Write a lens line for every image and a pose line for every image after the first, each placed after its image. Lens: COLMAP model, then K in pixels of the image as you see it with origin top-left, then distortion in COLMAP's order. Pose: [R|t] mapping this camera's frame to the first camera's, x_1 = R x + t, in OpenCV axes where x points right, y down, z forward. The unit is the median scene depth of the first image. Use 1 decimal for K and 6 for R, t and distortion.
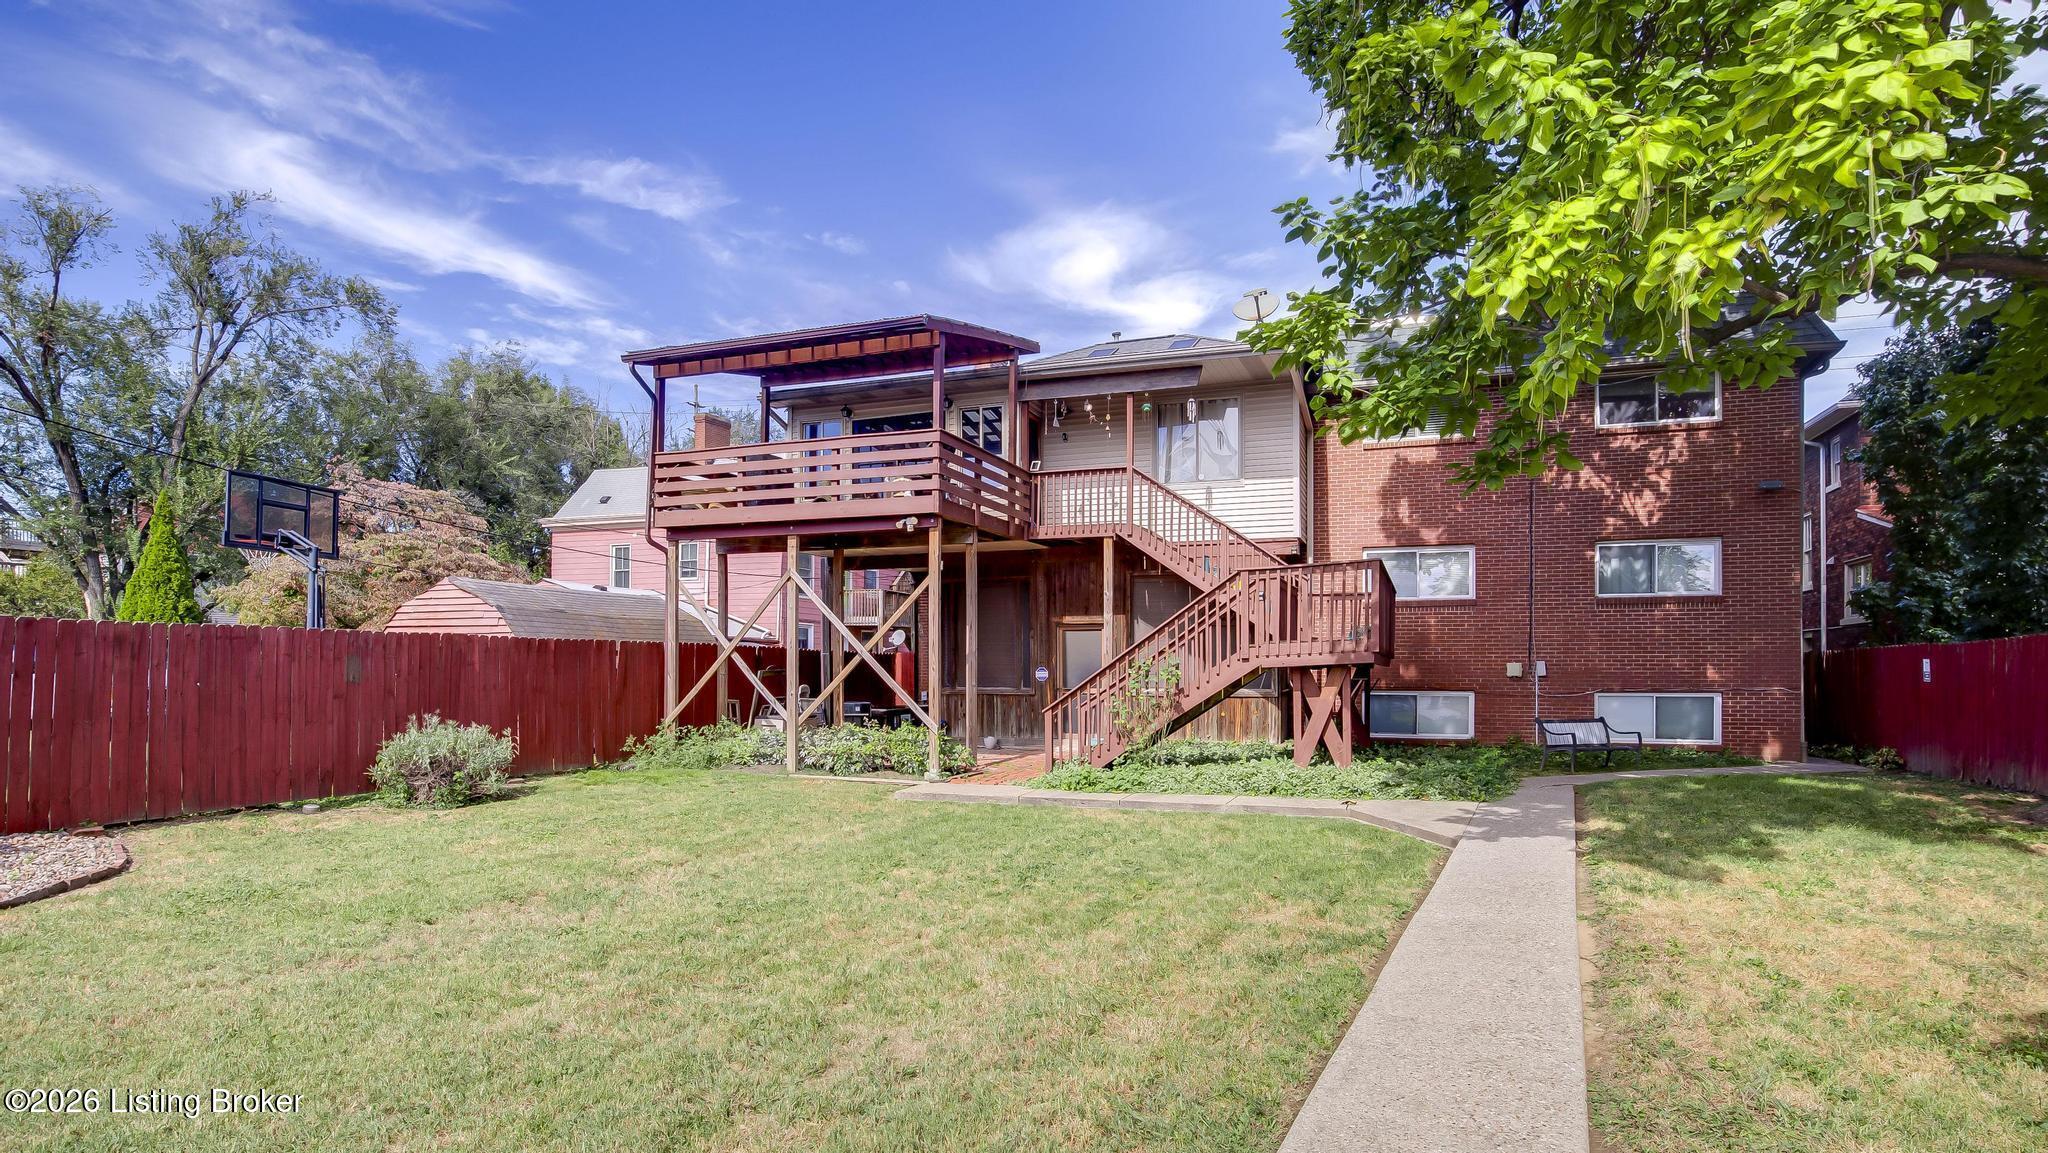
lens RADIAL K [[1083.8, 0, 1017.7], [0, 1083.8, 590.8], [0, 0, 1]] dist [-0.029265, 0.001568]
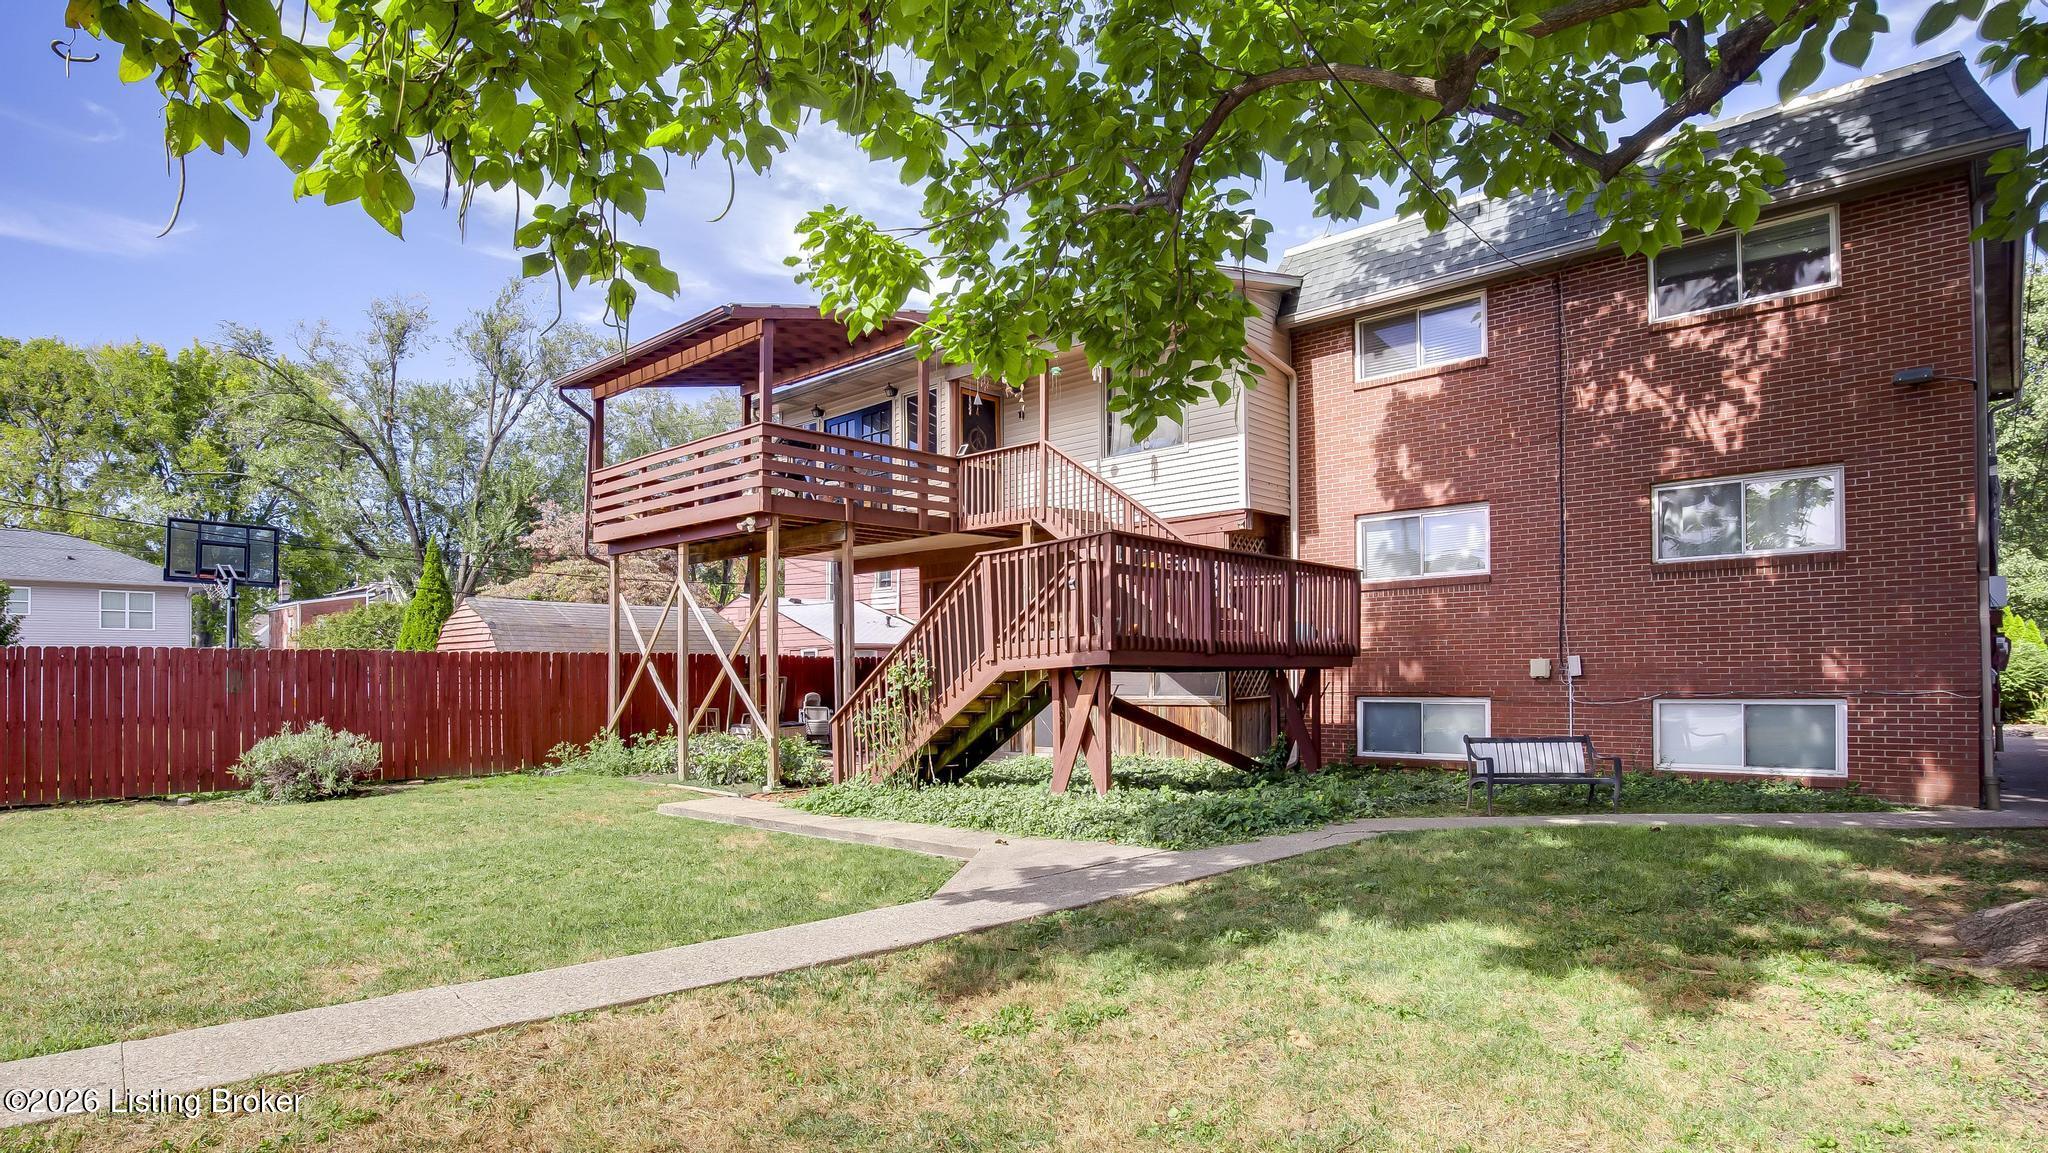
lens RADIAL K [[1113.5, 0, 1024.0], [0, 1113.5, 576.5], [0, 0, 1]] dist [-0.030368, 0.000184]
pose [[0.917332, -0.046495, -0.395400, 0.429954], [0.040400, 0.998902, -0.023734, 0.014990], [0.396069, 0.005798, 0.918203, 0.170951]]
